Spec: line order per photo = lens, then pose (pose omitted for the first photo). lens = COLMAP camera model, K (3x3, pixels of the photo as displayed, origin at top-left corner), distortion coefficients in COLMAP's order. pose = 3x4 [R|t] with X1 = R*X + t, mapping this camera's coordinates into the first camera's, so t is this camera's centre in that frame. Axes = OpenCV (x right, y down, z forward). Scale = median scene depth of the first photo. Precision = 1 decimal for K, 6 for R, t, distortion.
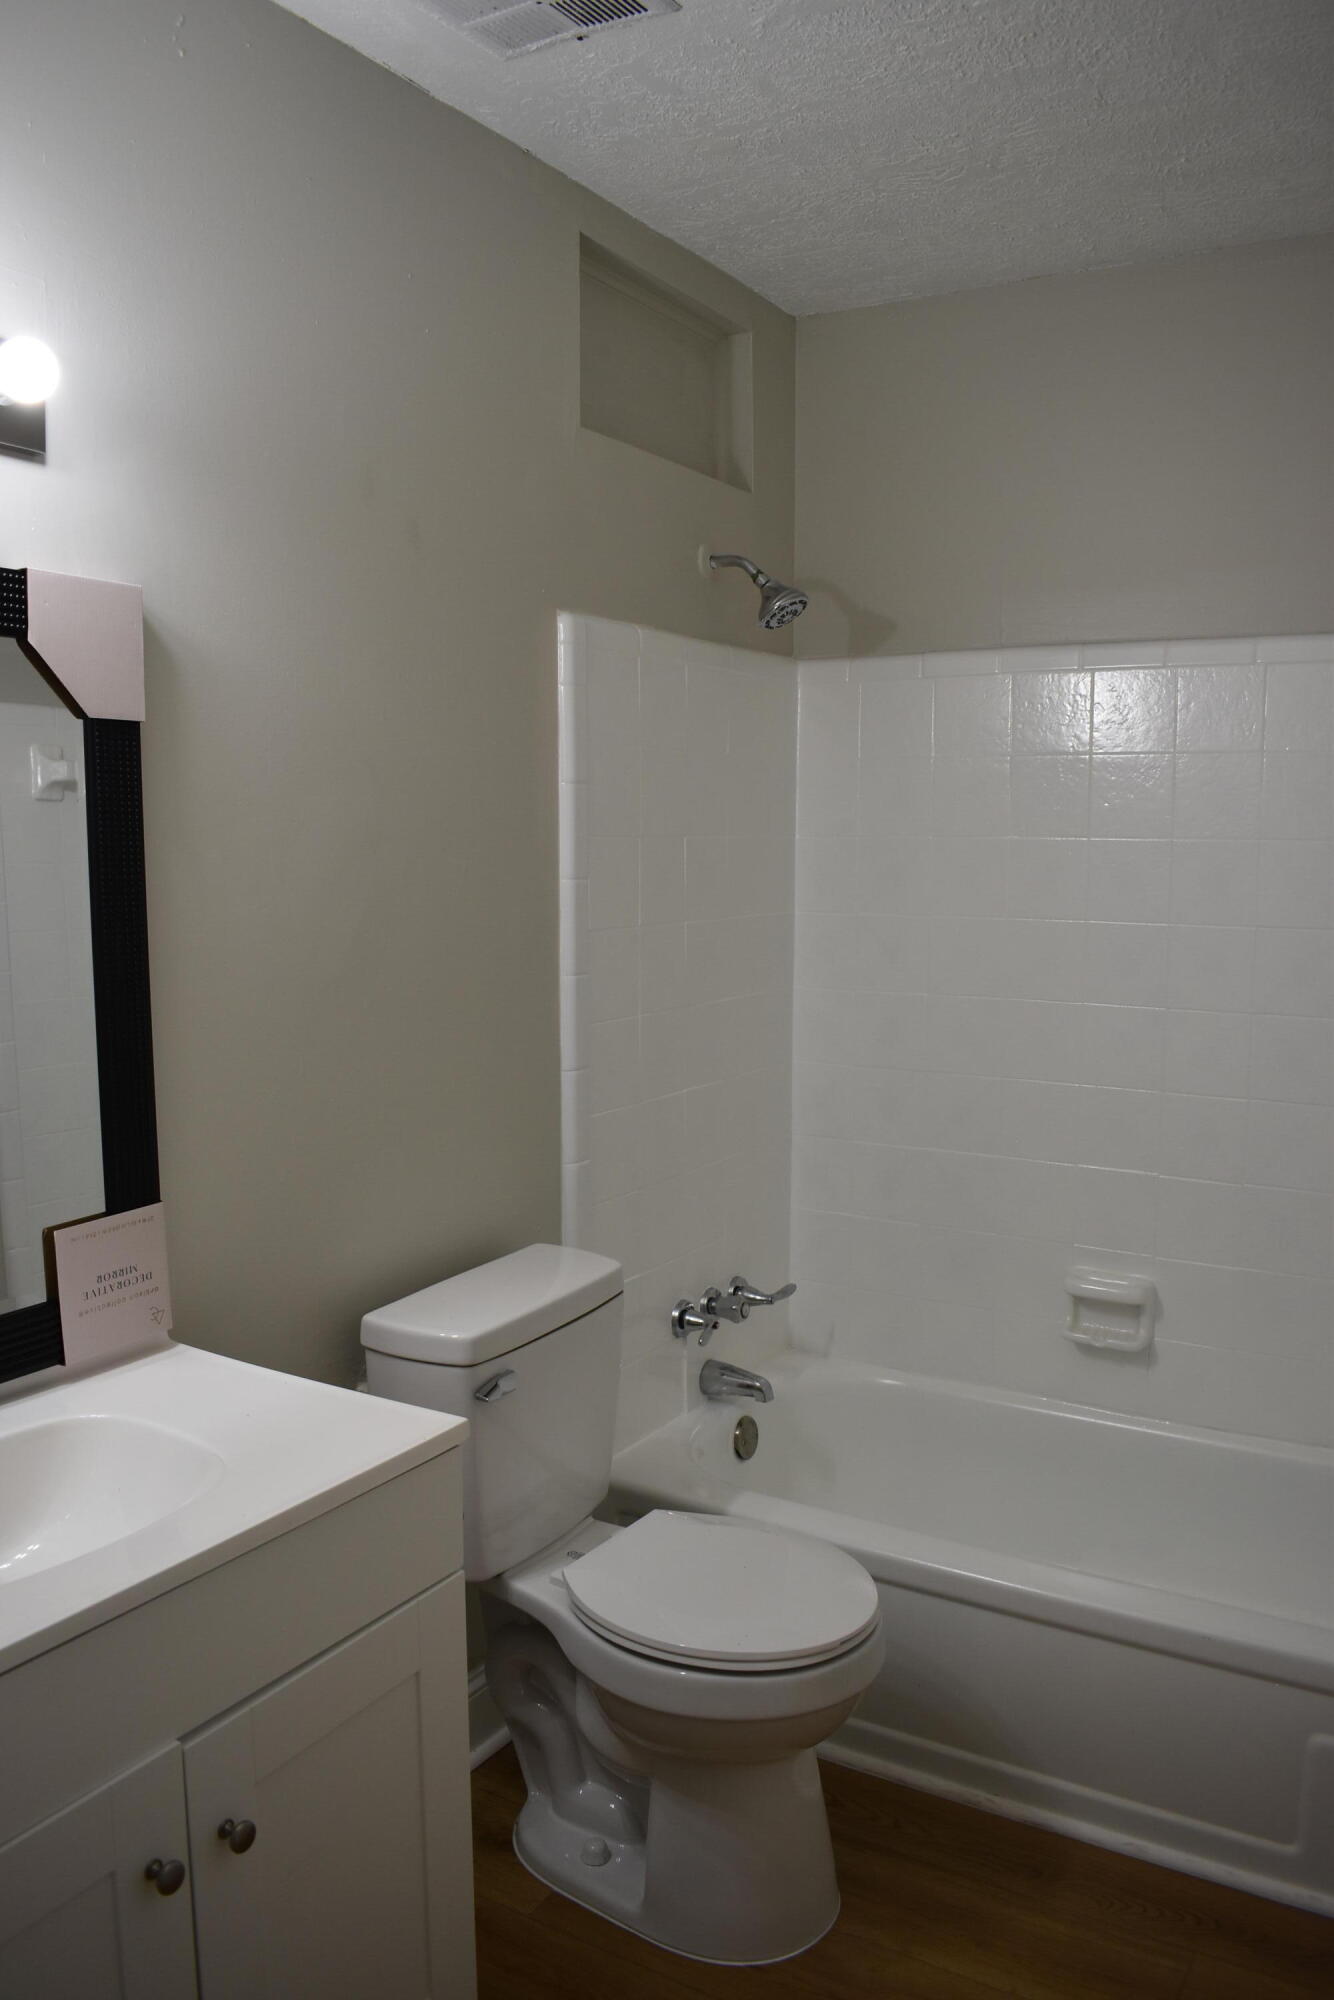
lens RADIAL K [[1561.4, 0, 643.3], [0, 1561.4, 1005.3], [0, 0, 1]] dist [-0.099030, 0.019393]
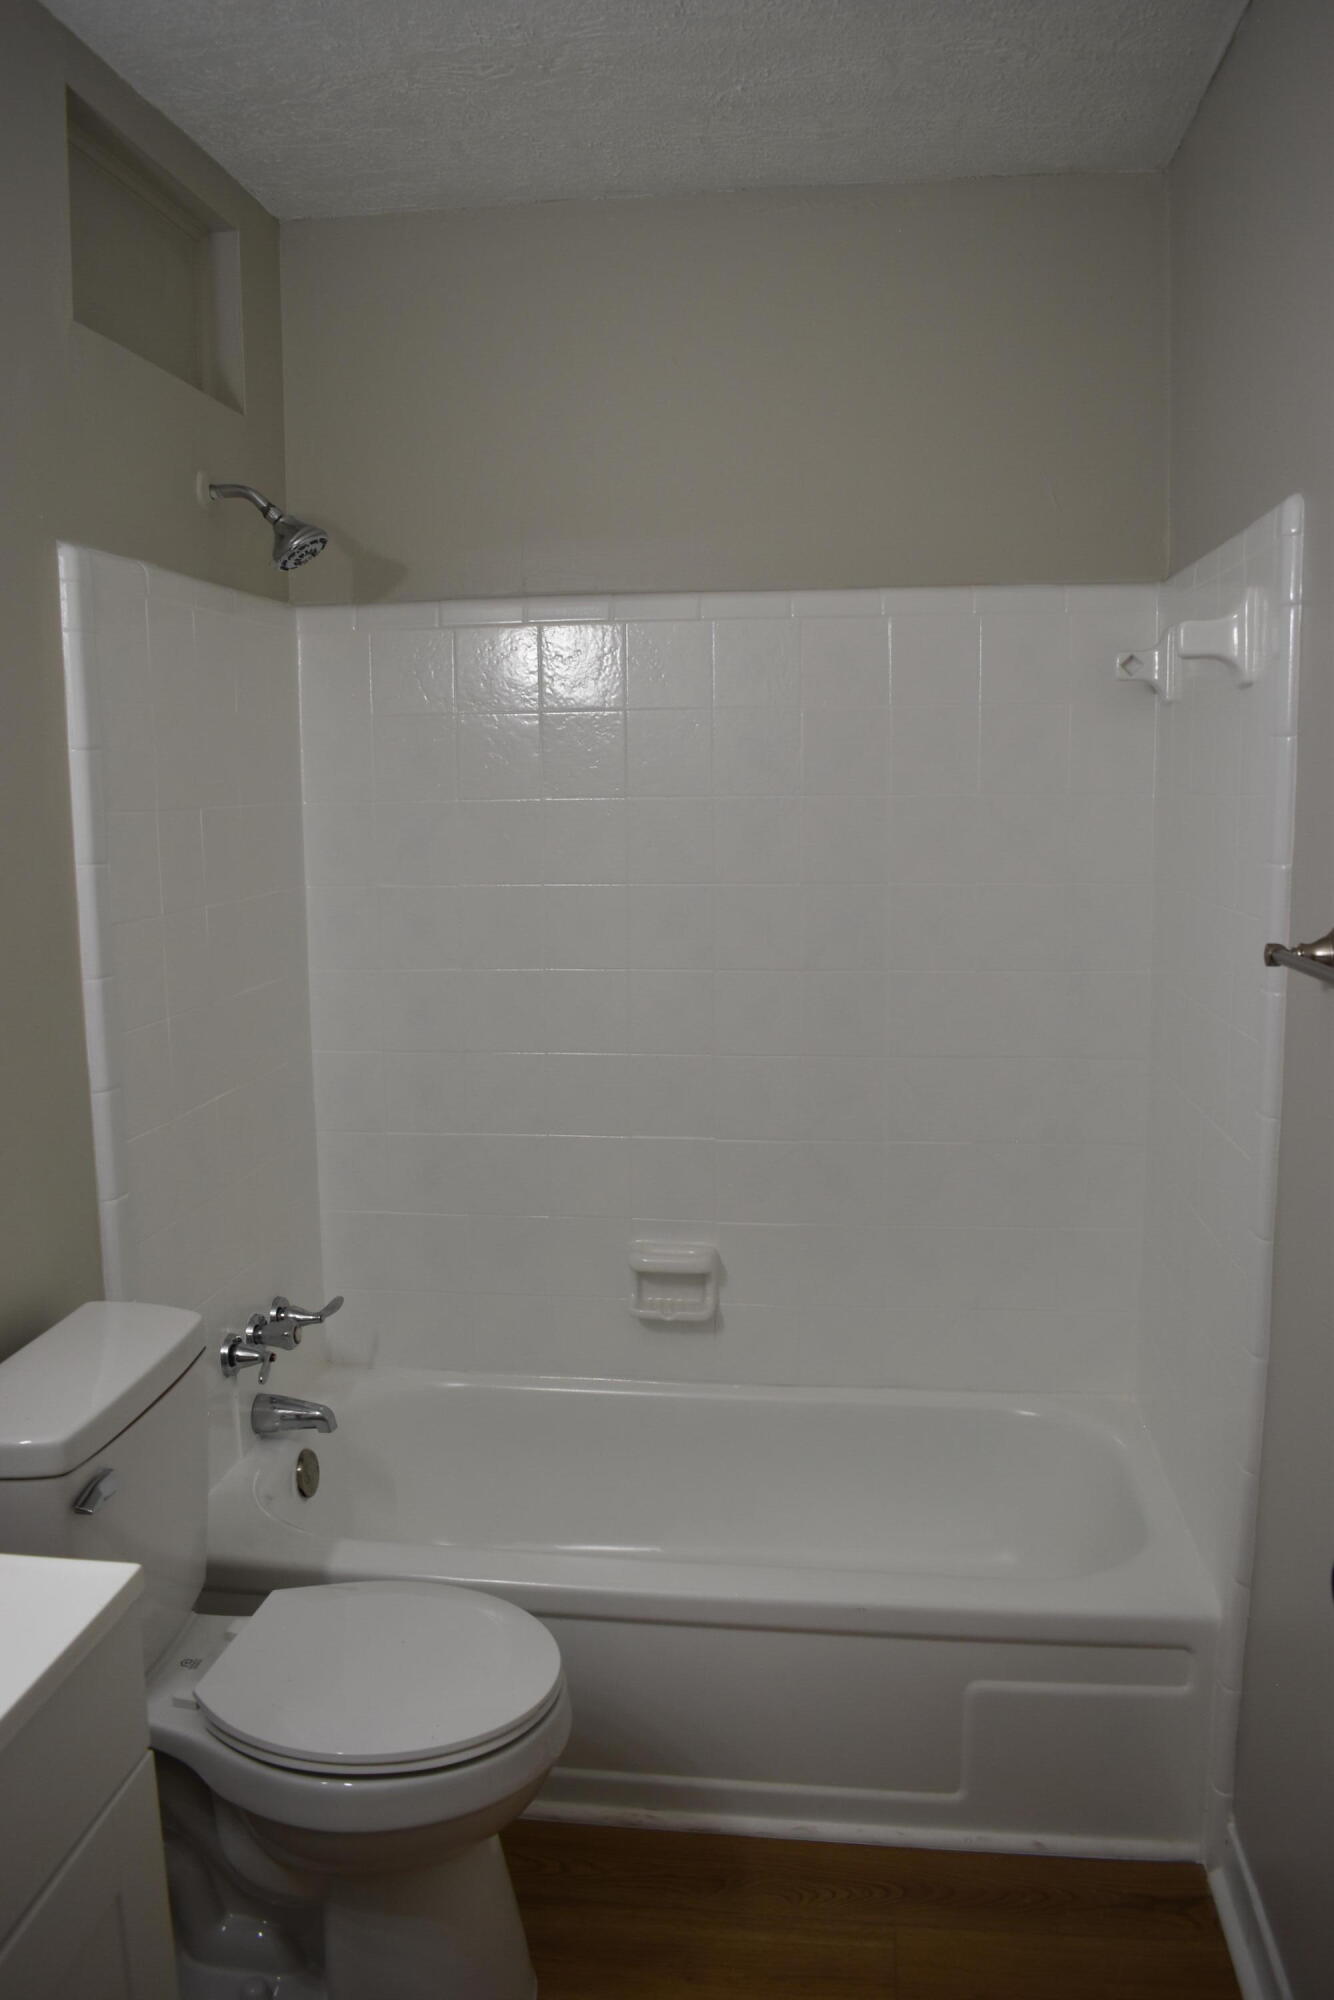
lens RADIAL K [[1561.4, 0, 643.3], [0, 1561.4, 1005.3], [0, 0, 1]] dist [-0.099030, 0.019393]
pose [[0.914643, -0.071558, 0.397878, -0.095950], [0.059308, 0.997312, 0.043028, -0.020582], [-0.399888, -0.015758, 0.916429, 0.106895]]
